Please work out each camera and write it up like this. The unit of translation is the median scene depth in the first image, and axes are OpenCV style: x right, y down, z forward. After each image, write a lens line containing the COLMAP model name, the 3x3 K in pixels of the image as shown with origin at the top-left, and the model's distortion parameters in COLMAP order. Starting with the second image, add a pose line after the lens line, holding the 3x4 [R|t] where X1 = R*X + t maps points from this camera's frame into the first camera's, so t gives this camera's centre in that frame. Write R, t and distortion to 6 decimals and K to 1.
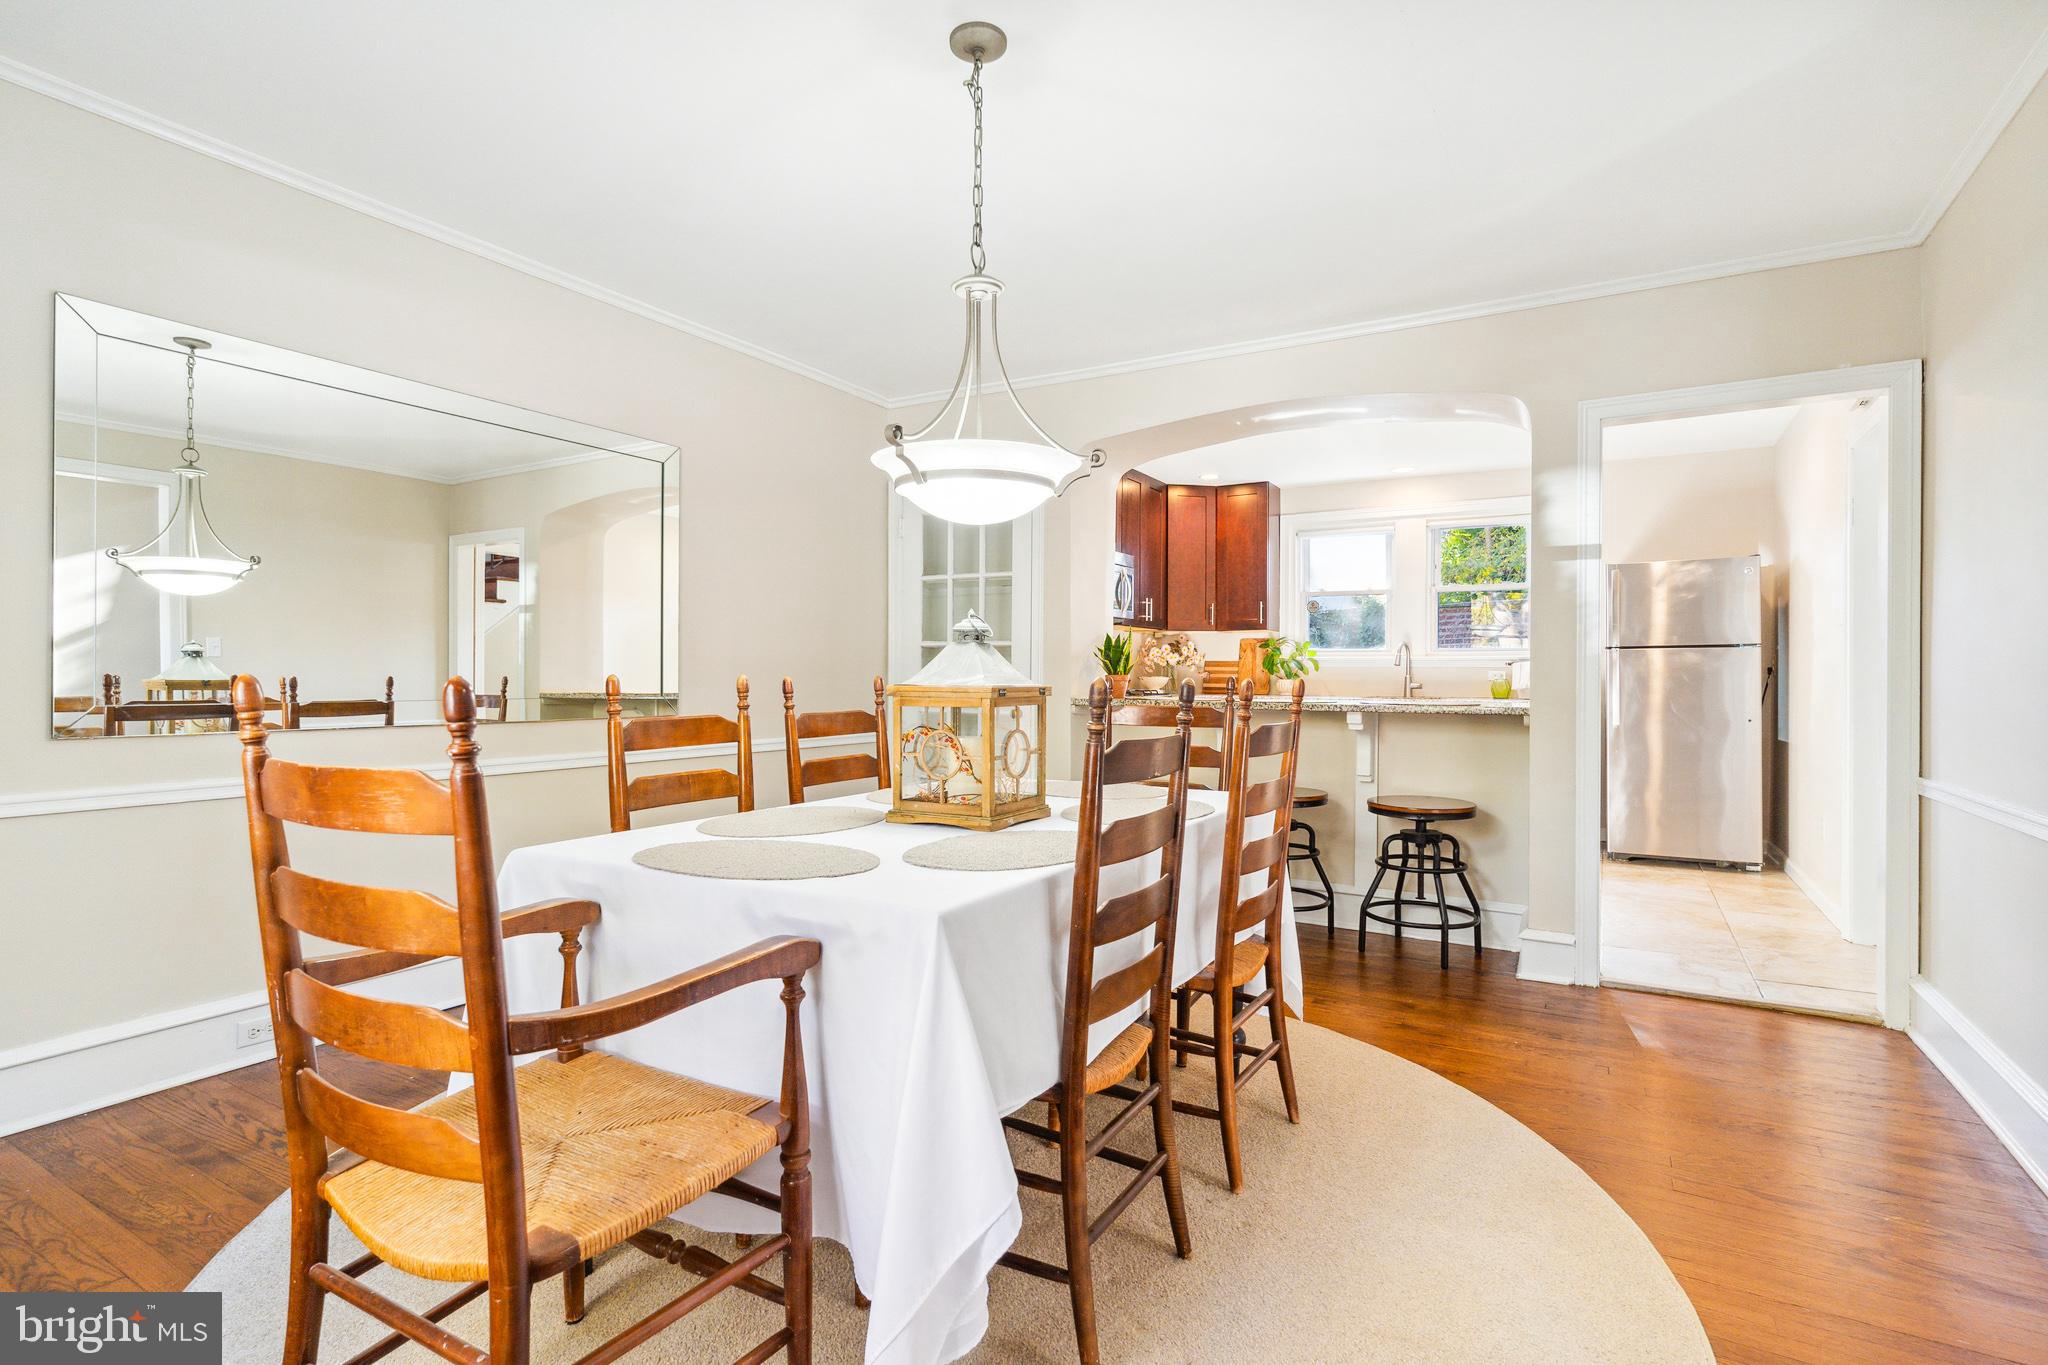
lens RADIAL K [[990.8, 0, 1022.9], [0, 990.8, 680.5], [0, 0, 1]] dist [0.003196, 0.002150]
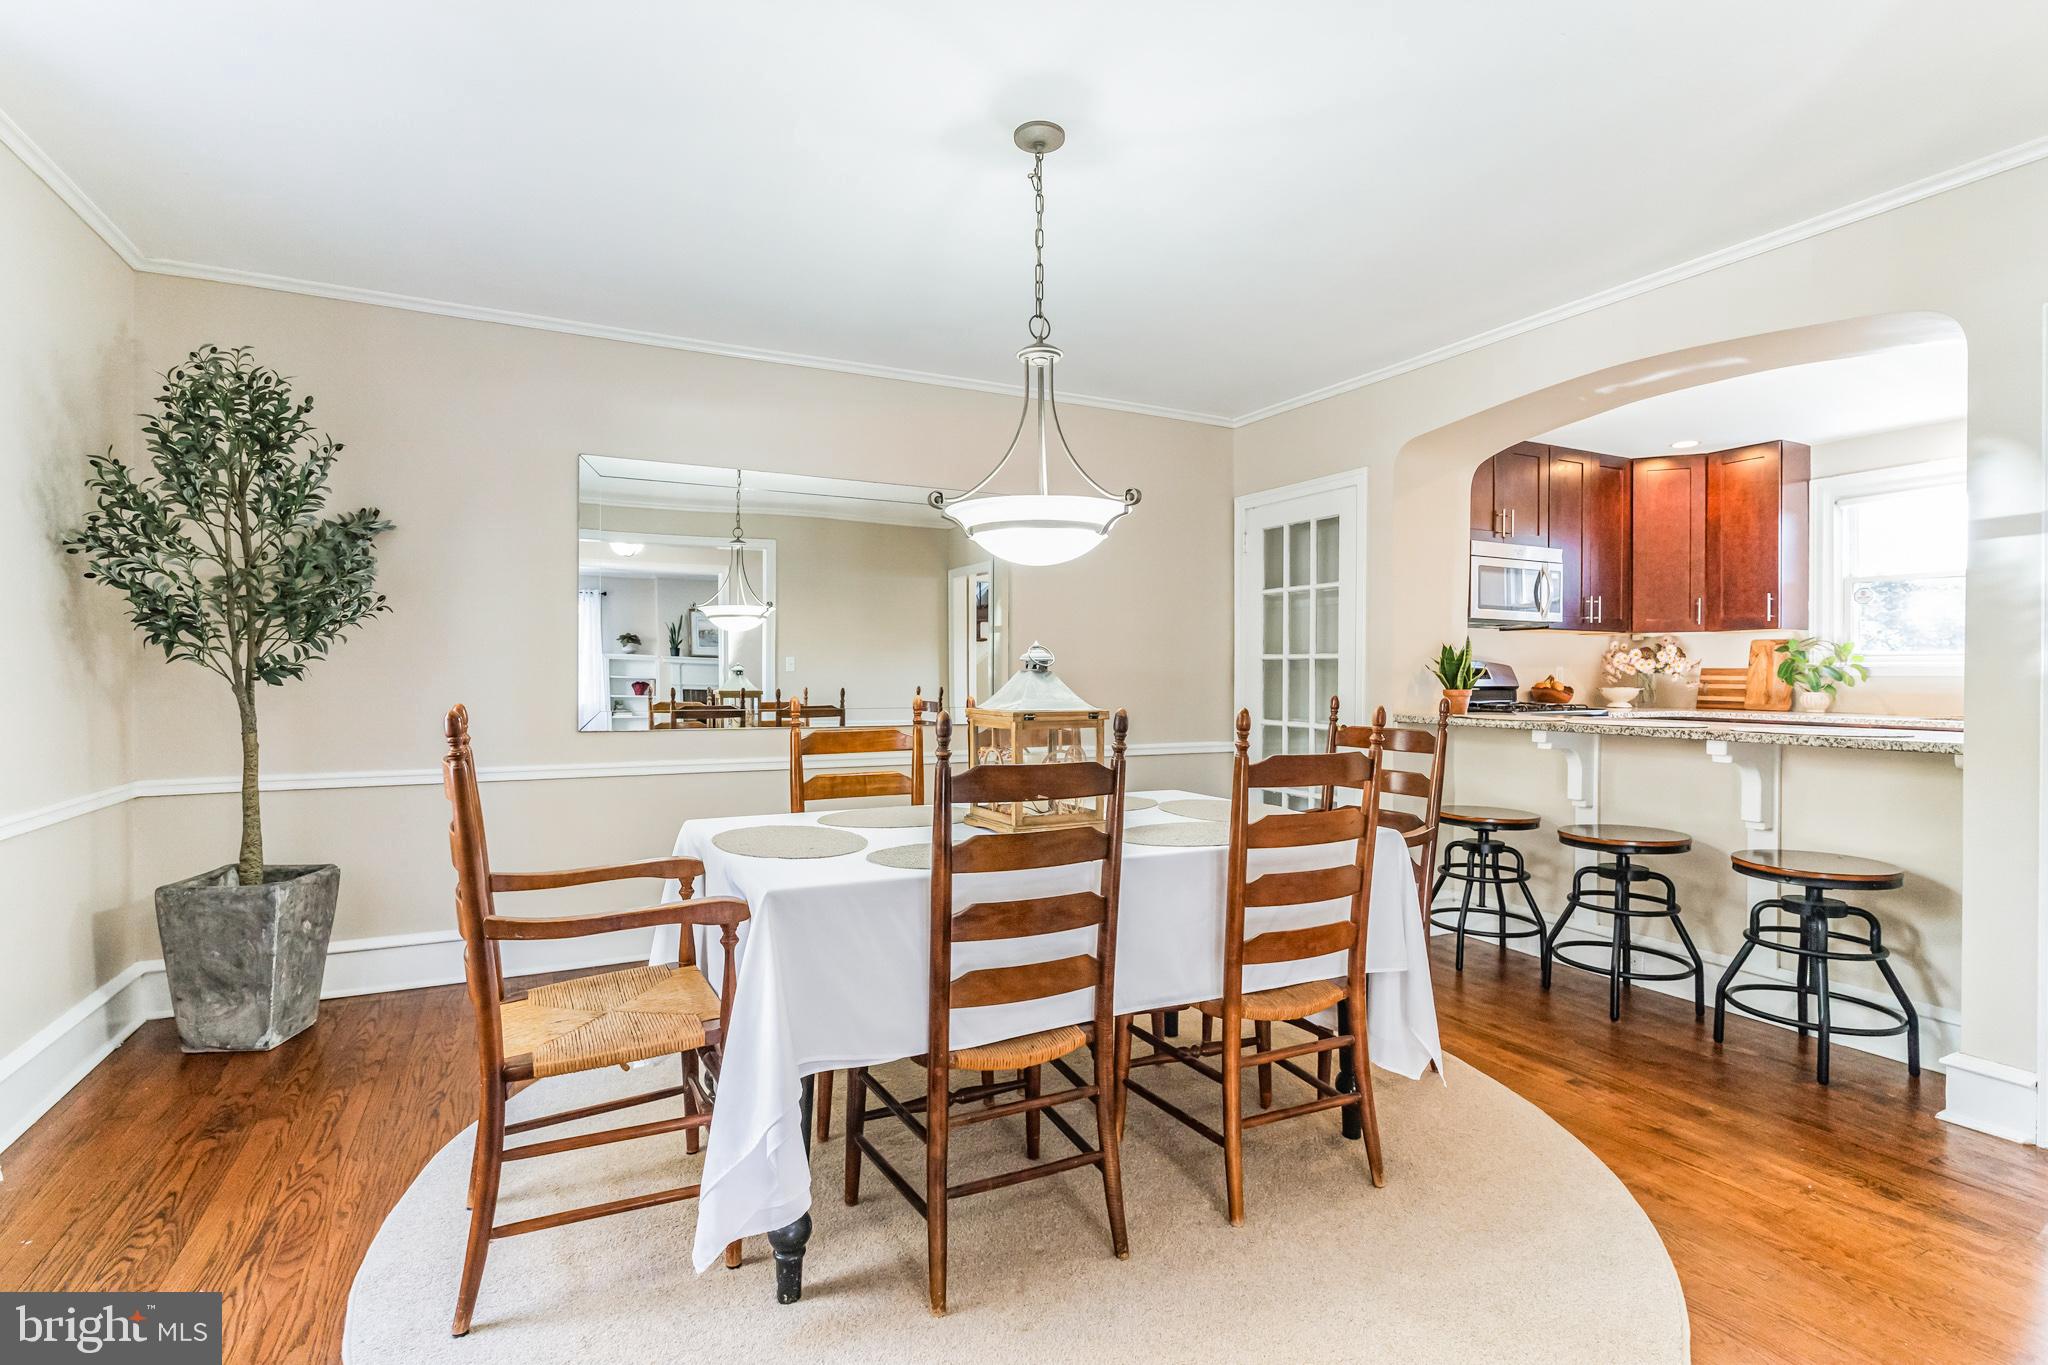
lens RADIAL K [[990.8, 0, 1026.4], [0, 990.8, 681.2], [0, 0, 1]] dist [0.003196, 0.002150]
pose [[0.839474, 0.001517, -0.543398, 0.286547], [-0.002041, 0.999998, -0.000361, -0.013692], [0.543396, 0.001412, 0.839475, 0.025663]]
